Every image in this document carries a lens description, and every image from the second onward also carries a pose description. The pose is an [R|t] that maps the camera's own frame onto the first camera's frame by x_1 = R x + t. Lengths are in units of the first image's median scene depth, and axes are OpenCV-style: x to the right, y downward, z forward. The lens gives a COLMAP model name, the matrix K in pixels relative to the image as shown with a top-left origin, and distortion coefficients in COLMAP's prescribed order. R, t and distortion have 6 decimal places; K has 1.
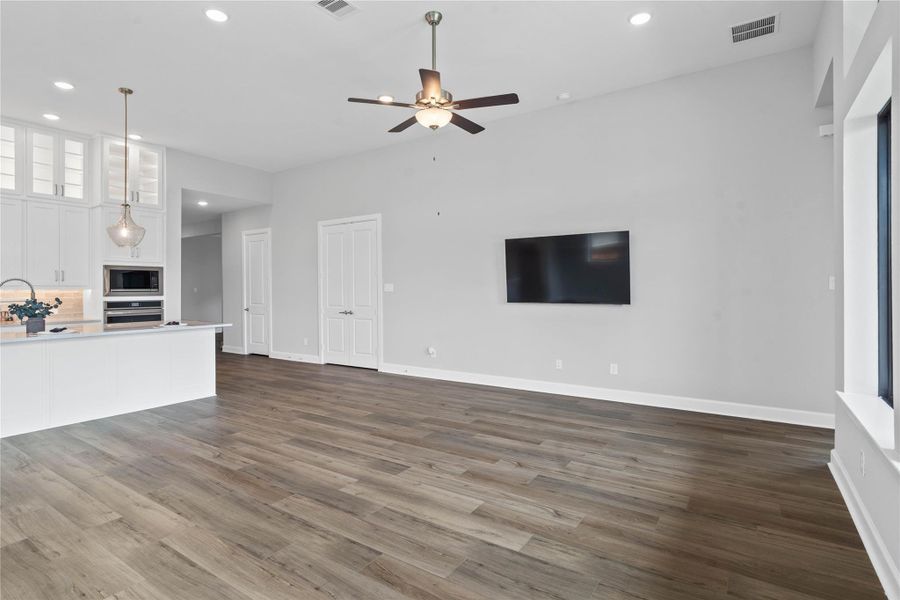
lens RADIAL K [[428.0, 0, 475.8], [0, 428.0, 290.3], [0, 0, 1]] dist [-0.017054, 0.009316]
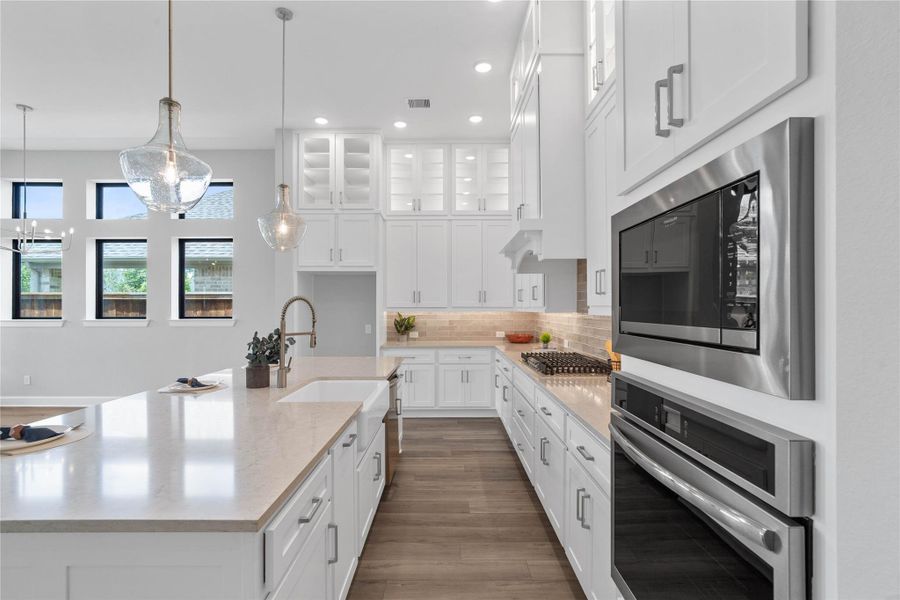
lens RADIAL K [[428.0, 0, 447.6], [0, 428.0, 308.7], [0, 0, 1]] dist [-0.017054, 0.009316]
pose [[-0.869237, 0.006307, -0.494355, -0.802050], [0.002094, 0.999957, 0.009076, -0.013970], [0.494391, 0.006854, -0.869213, 1.390031]]
